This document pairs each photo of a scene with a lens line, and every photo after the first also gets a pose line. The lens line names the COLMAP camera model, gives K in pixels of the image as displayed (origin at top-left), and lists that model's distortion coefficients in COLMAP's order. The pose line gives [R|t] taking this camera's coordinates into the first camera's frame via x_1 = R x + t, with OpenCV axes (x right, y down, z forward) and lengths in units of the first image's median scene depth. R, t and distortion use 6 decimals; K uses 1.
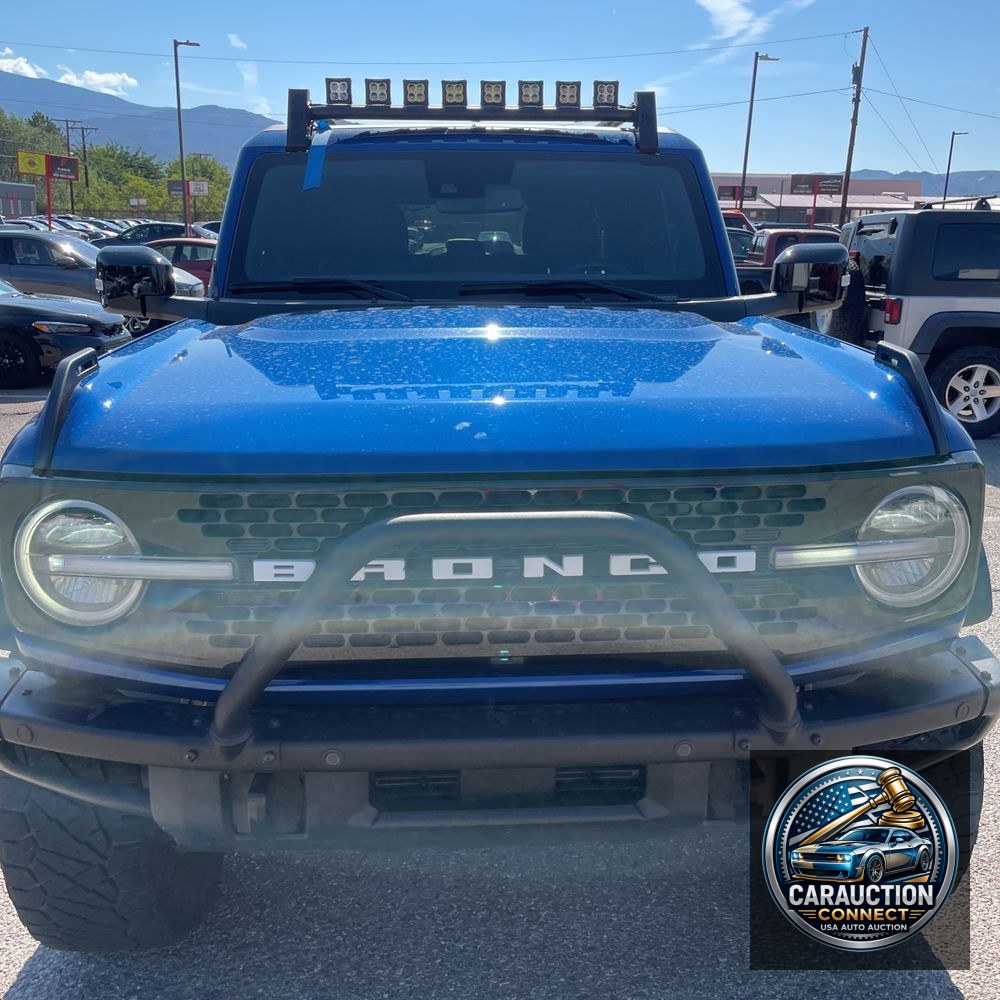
lens RADIAL K [[1039.3, 0, 500.0], [0, 1039.3, 500.0], [0, 0, 1]] dist [0.111327, -0.184097]
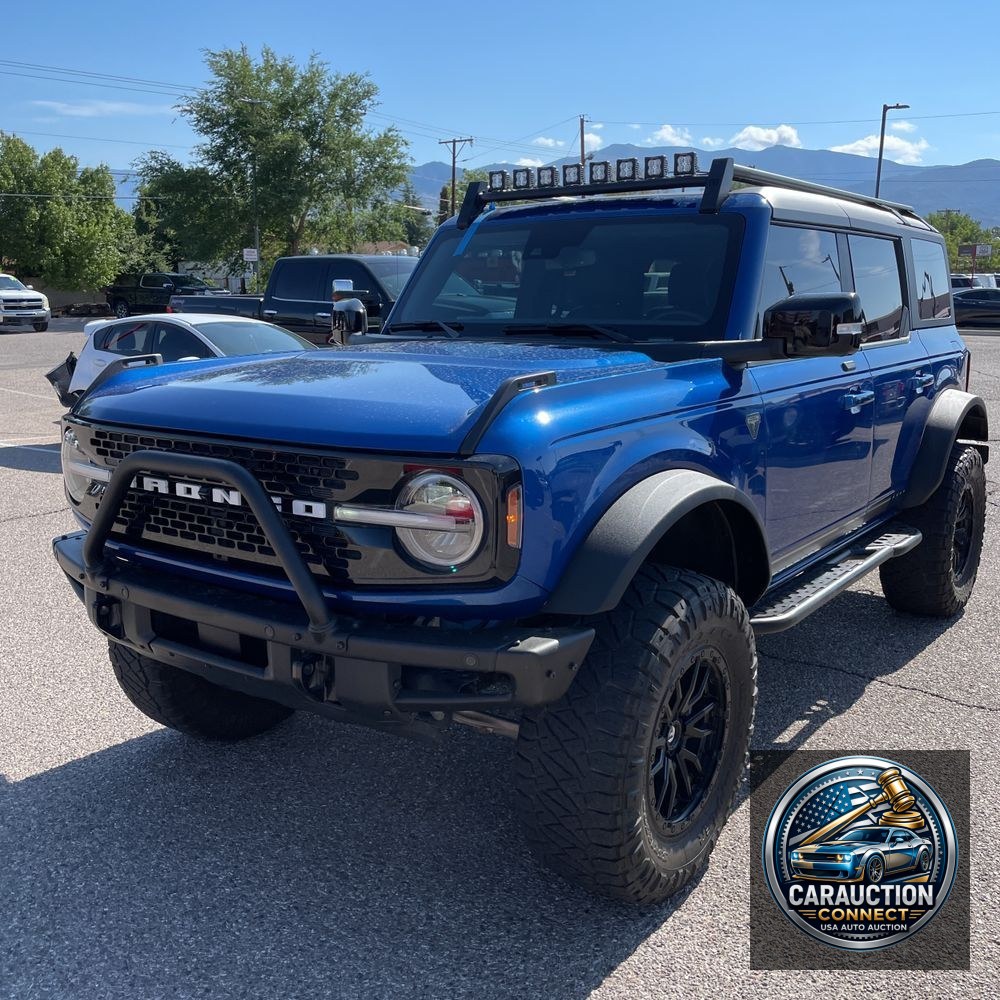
lens RADIAL K [[1039.3, 0, 500.0], [0, 1039.3, 500.0], [0, 0, 1]] dist [0.111327, -0.184097]
pose [[0.760750, 0.117365, -0.638345, 0.756706], [-0.150555, 0.988599, 0.002338, 0.002024], [0.631342, 0.094328, 0.769747, 0.032200]]
